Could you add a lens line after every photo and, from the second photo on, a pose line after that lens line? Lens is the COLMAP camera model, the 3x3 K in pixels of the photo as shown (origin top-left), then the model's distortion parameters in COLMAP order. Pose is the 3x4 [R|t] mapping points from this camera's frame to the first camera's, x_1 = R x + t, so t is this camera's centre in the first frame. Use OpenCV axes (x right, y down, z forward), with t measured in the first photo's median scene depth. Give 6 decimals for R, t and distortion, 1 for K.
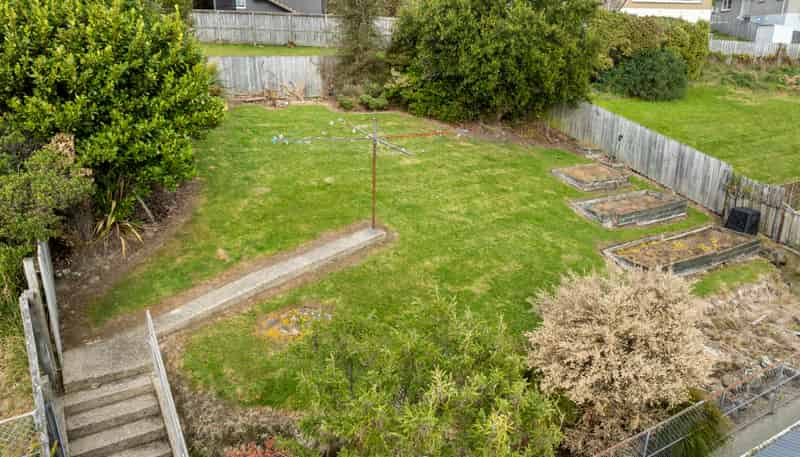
lens RADIAL K [[562.1, 0, 400.0], [0, 562.1, 228.5], [0, 0, 1]] dist [-0.037250, 0.004851]
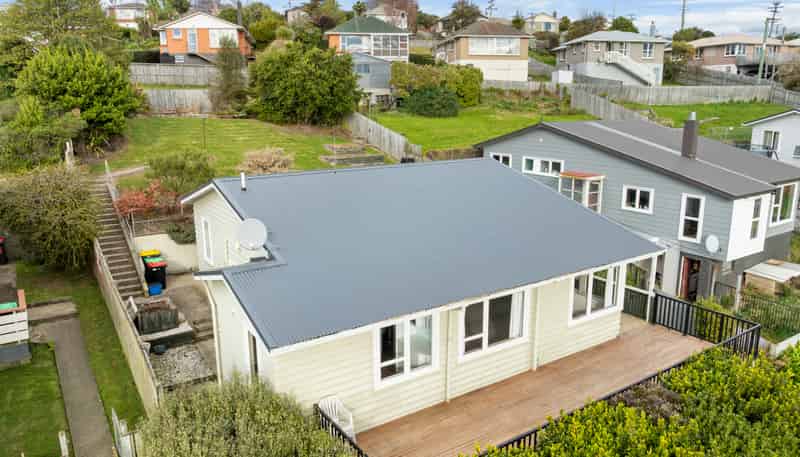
lens RADIAL K [[562.1, 0, 400.0], [0, 562.1, 228.5], [0, 0, 1]] dist [-0.037250, 0.004851]
pose [[0.998242, -0.017718, 0.056556, 0.419232], [0.022209, 0.996564, -0.079788, 0.338259], [-0.054948, 0.080903, 0.995206, -0.895144]]
